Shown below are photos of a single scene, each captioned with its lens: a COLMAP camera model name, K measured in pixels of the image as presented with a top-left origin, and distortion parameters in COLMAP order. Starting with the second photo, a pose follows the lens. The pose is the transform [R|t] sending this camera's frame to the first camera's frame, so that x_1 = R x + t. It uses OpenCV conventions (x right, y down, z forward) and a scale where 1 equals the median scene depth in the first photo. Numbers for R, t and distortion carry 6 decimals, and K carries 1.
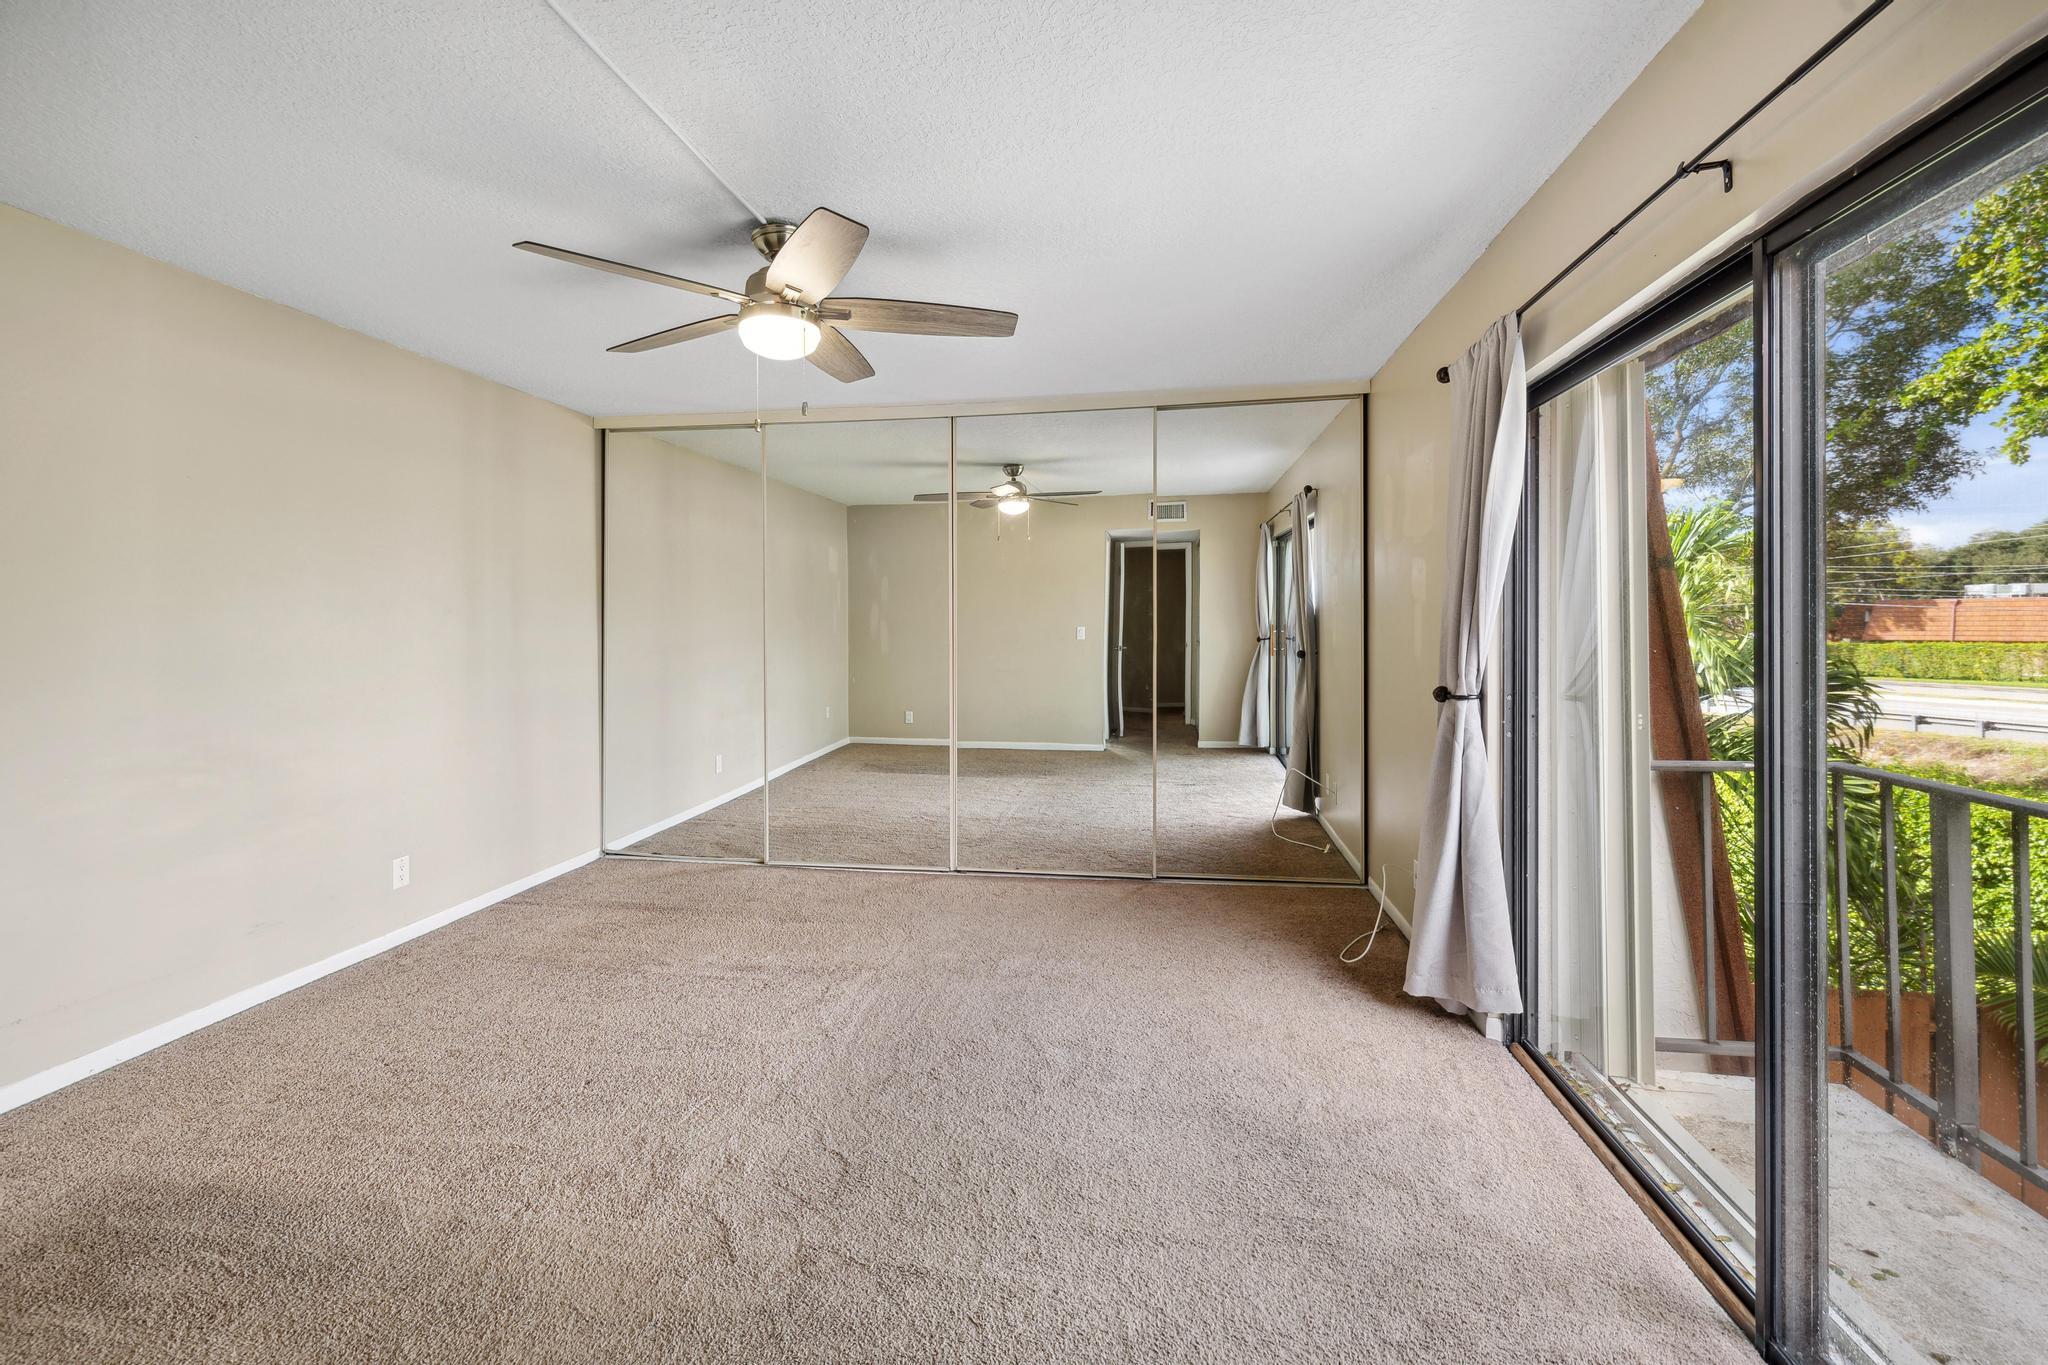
lens RADIAL K [[862.0, 0, 1010.8], [0, 862.0, 618.3], [0, 0, 1]] dist [0.003931, -0.000390]
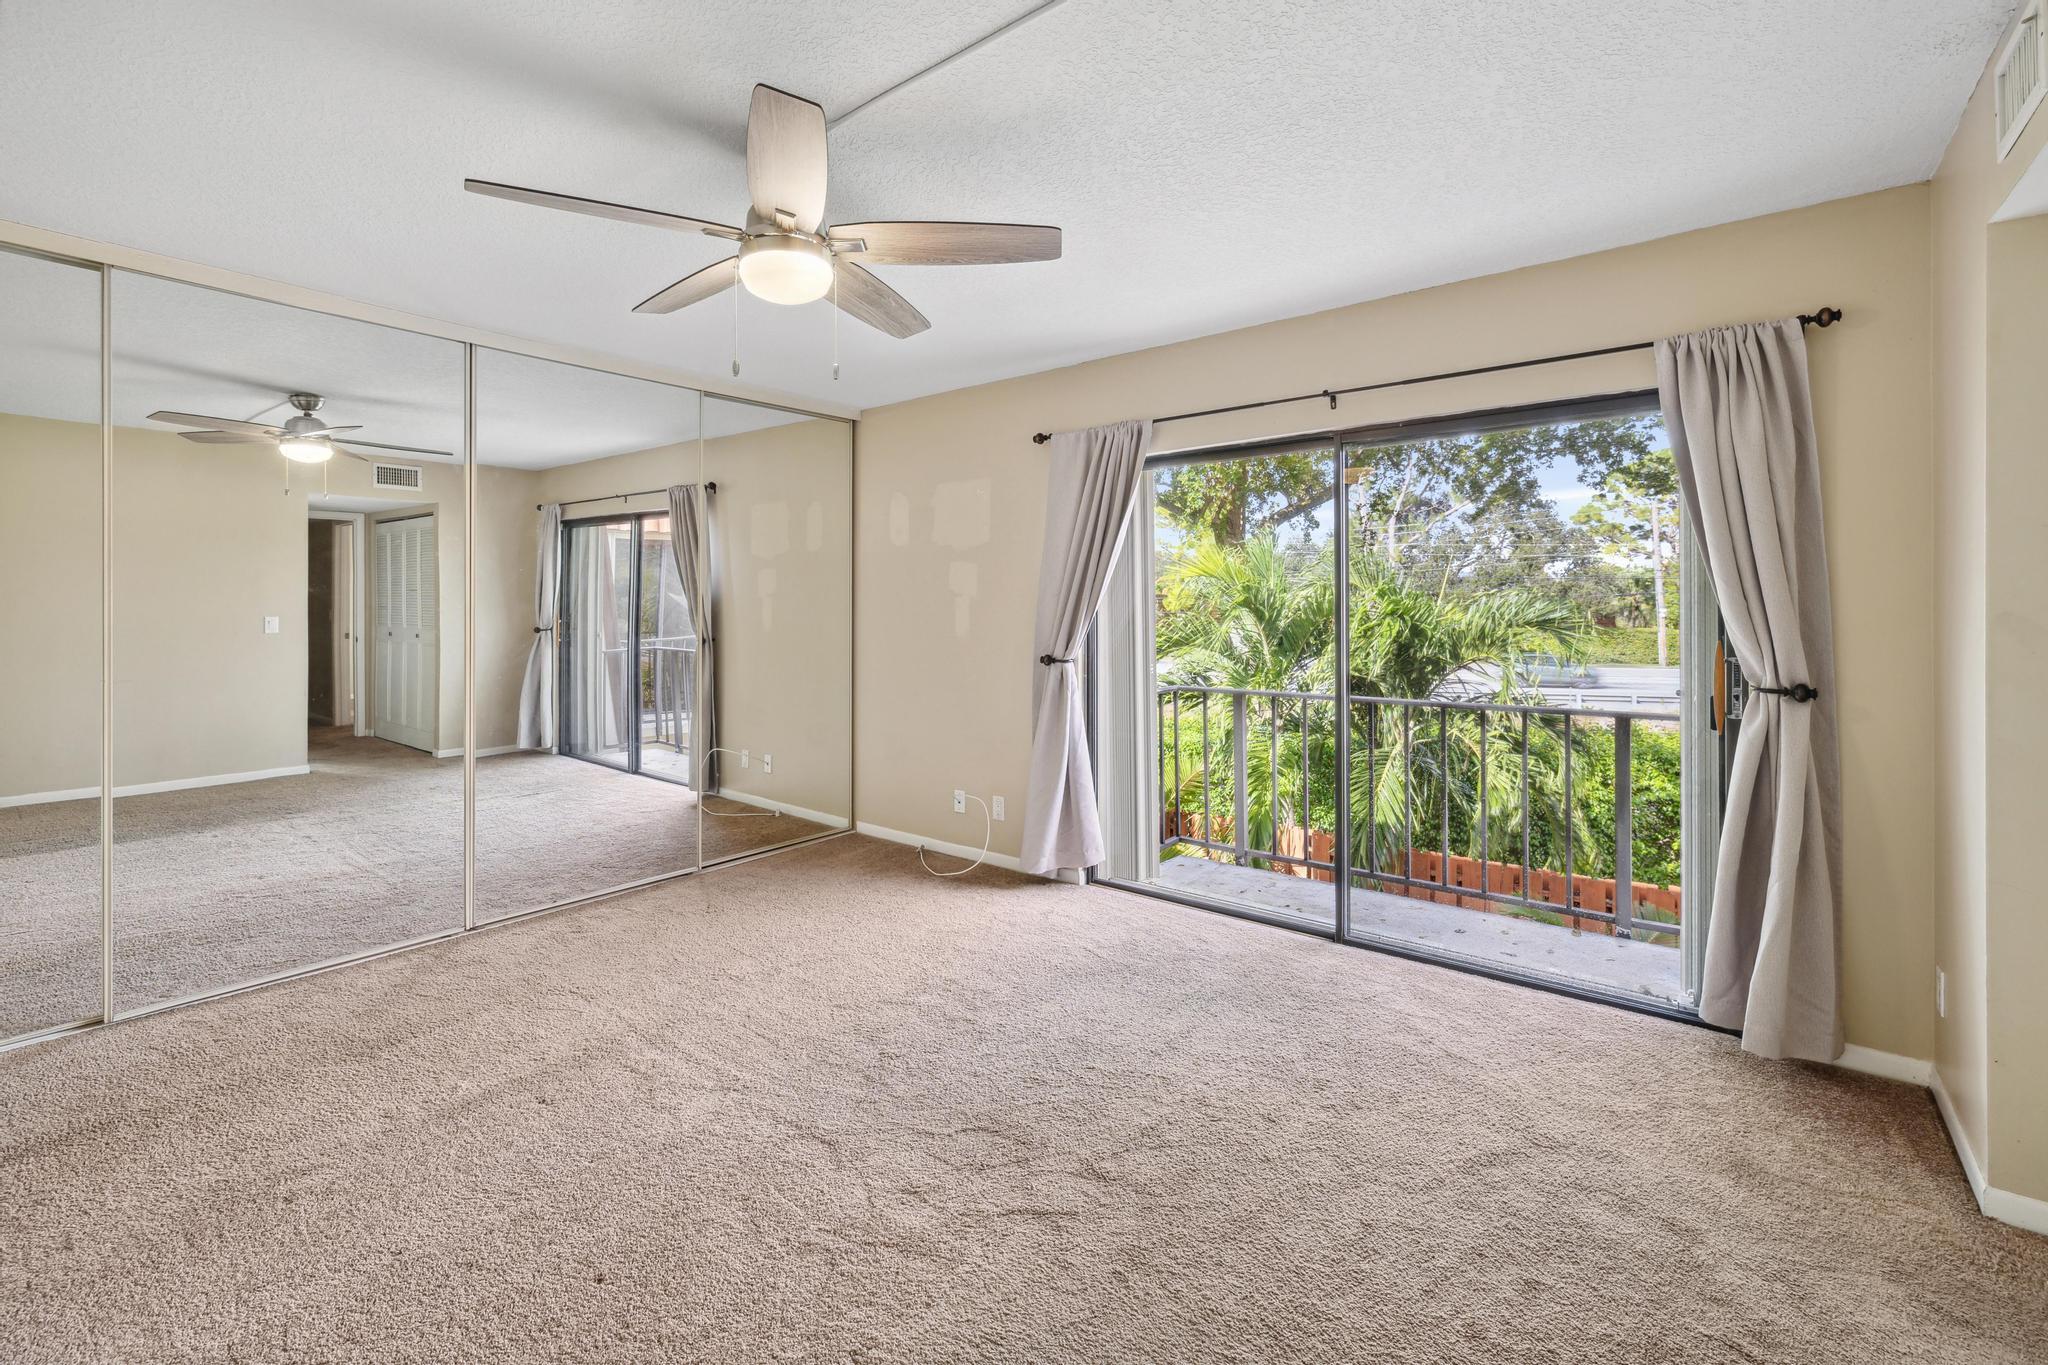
lens RADIAL K [[862.0, 0, 974.8], [0, 862.0, 605.2], [0, 0, 1]] dist [0.003931, -0.000390]
pose [[0.527112, 0.013711, 0.849685, -0.655628], [-0.007690, 0.999906, -0.011364, 0.010499], [-0.849761, -0.000544, 0.527168, 0.281644]]
